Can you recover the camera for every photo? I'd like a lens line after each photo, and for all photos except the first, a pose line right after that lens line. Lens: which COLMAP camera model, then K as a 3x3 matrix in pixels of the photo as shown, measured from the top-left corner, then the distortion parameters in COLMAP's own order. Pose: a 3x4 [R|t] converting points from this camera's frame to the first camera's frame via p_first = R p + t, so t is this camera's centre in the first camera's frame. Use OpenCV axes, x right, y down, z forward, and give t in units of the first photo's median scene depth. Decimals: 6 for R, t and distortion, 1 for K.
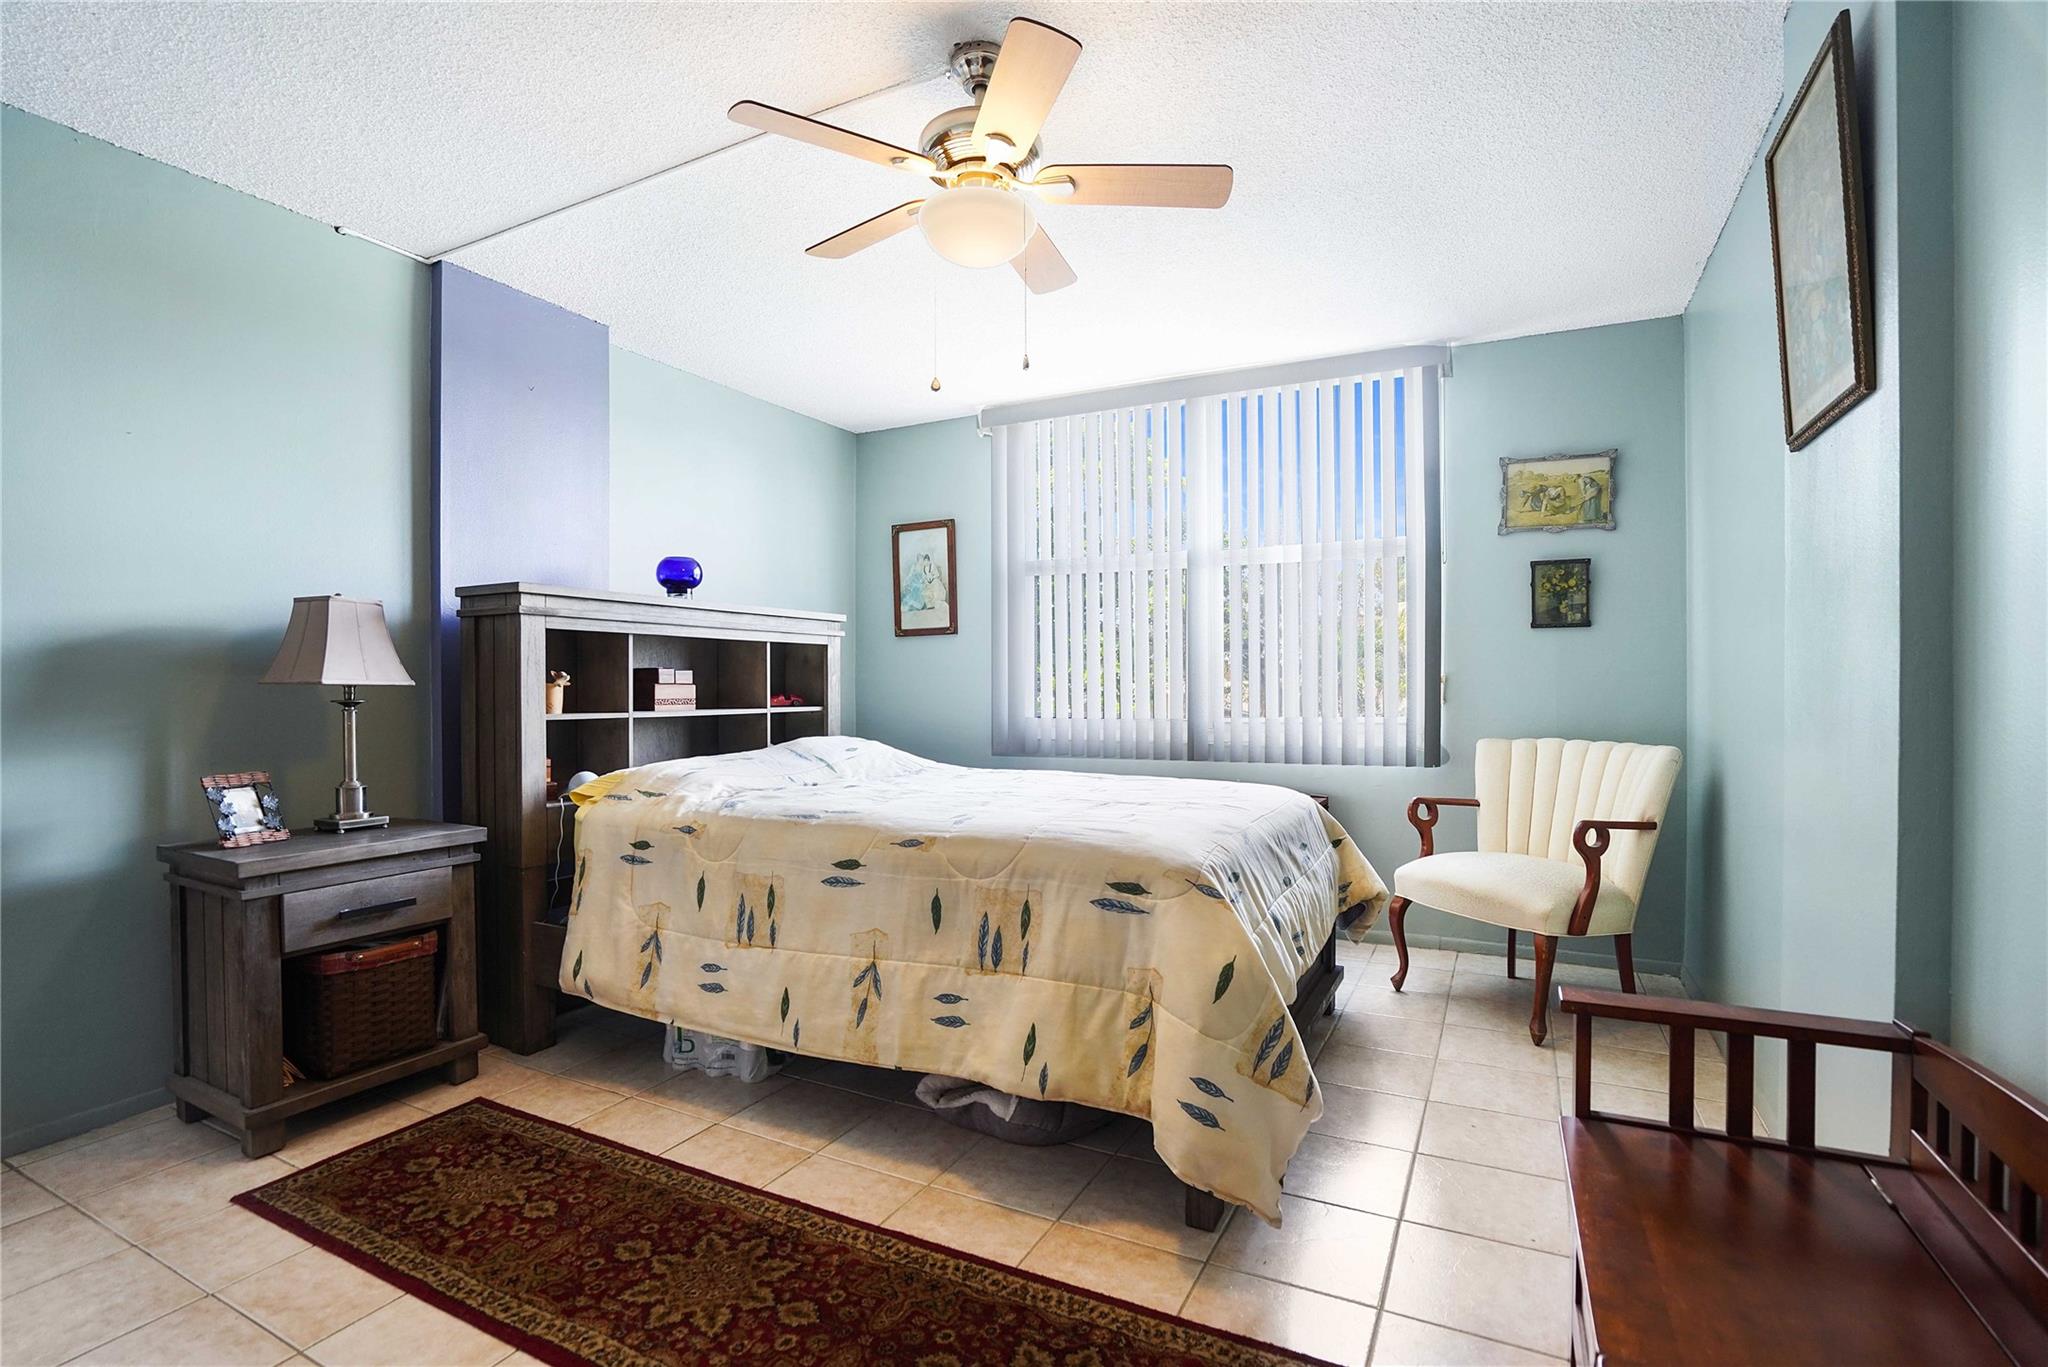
lens RADIAL K [[962.7, 0, 1020.2], [0, 962.7, 681.4], [0, 0, 1]] dist [-0.044670, 0.014081]
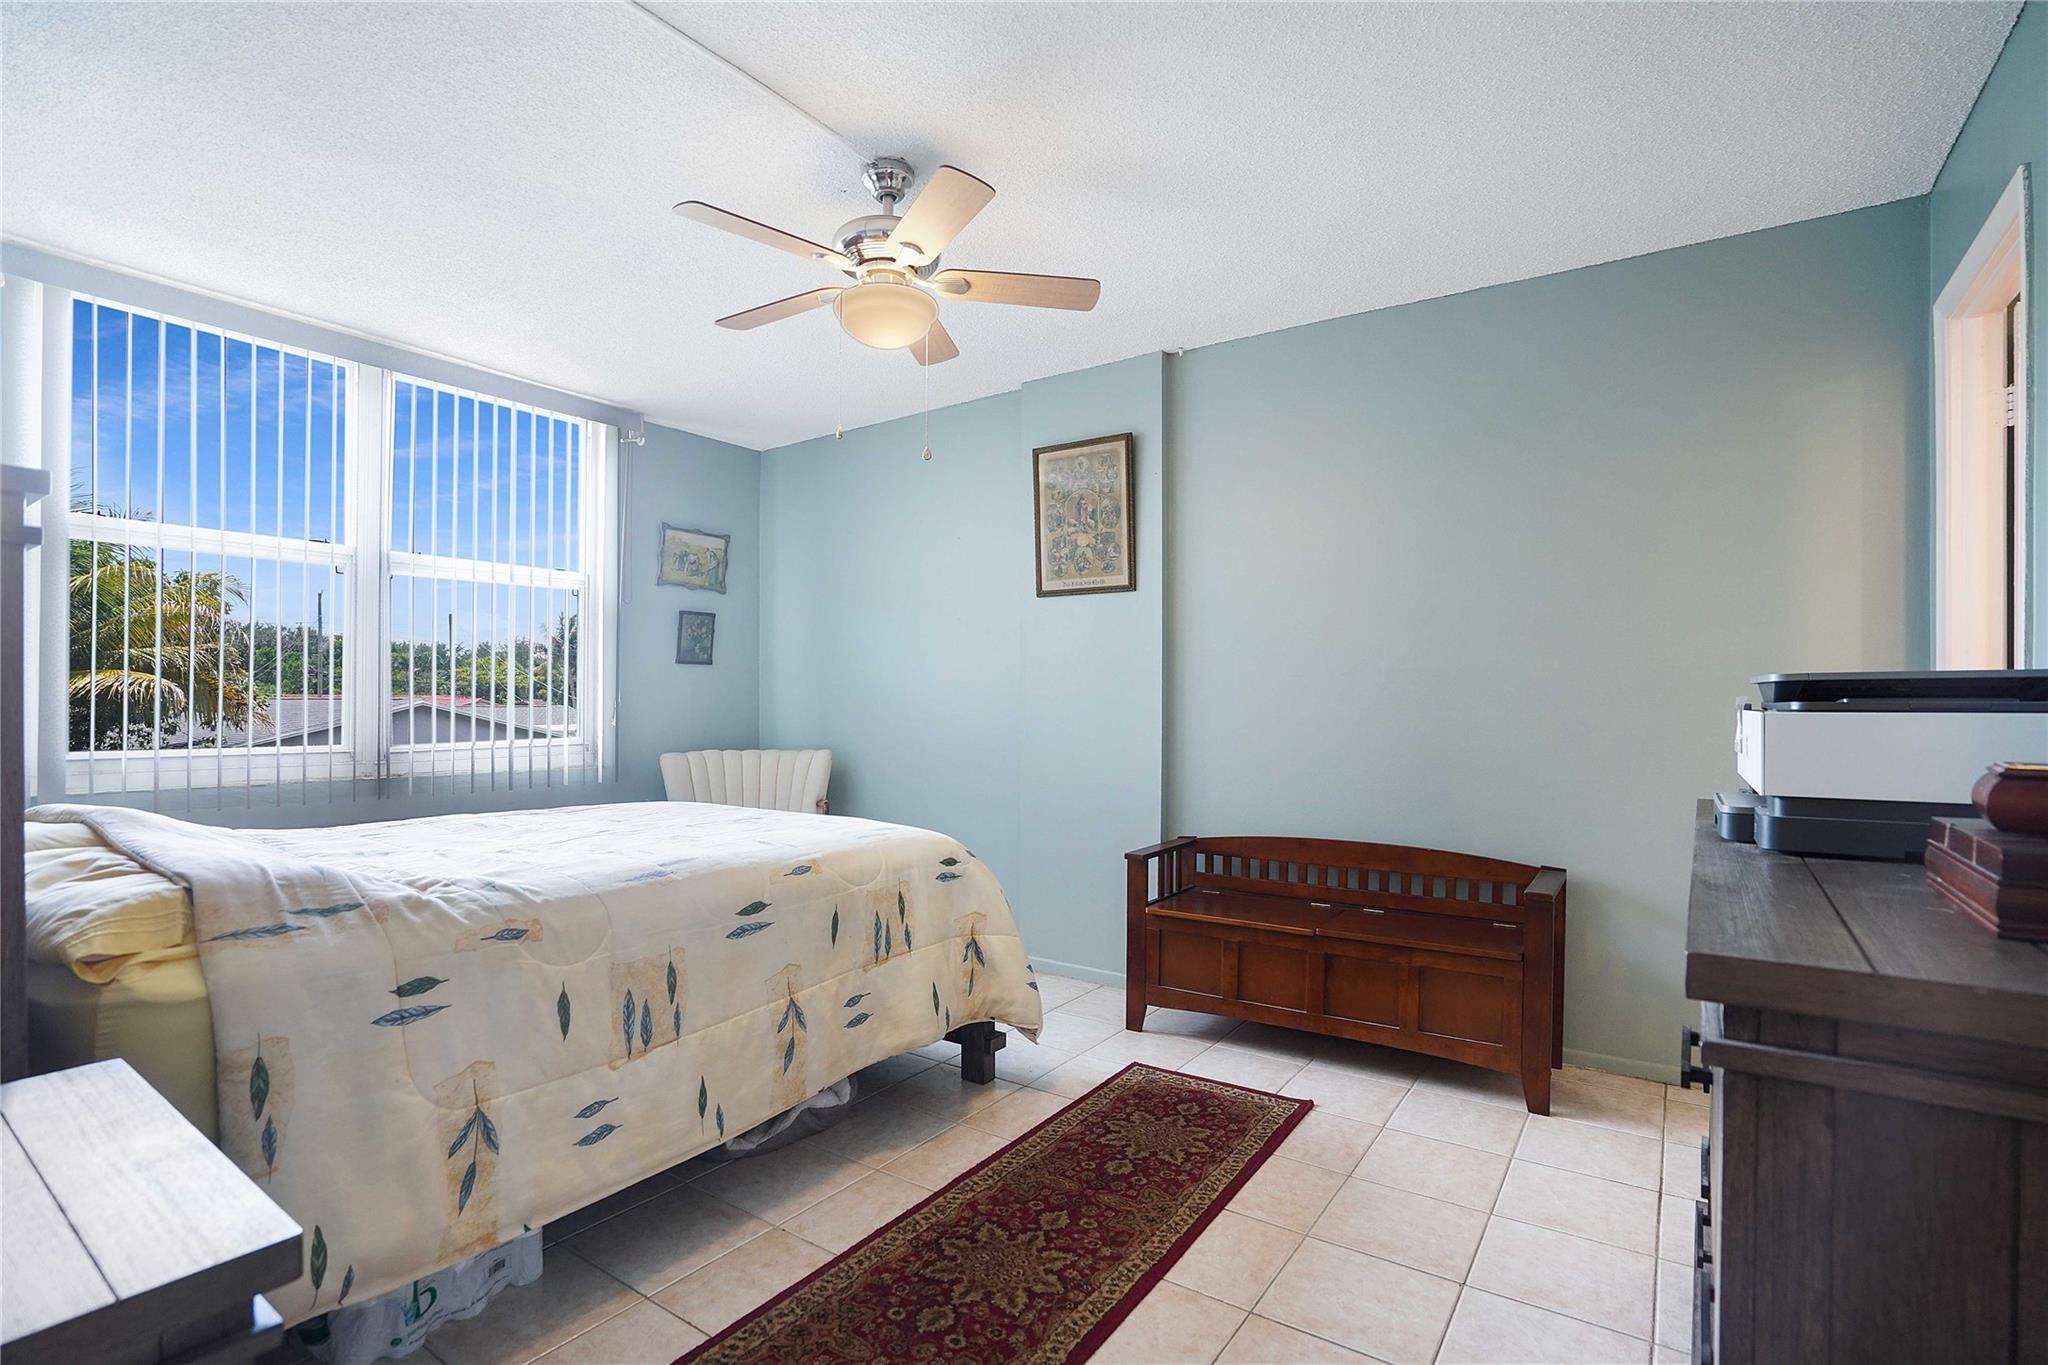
lens RADIAL K [[962.7, 0, 1023.4], [0, 962.7, 695.9], [0, 0, 1]] dist [-0.044670, 0.014081]
pose [[0.125938, 0.009827, 0.991989, -1.014841], [-0.002782, 0.999951, -0.009553, -0.003924], [-0.992034, -0.001556, 0.125959, 0.605698]]
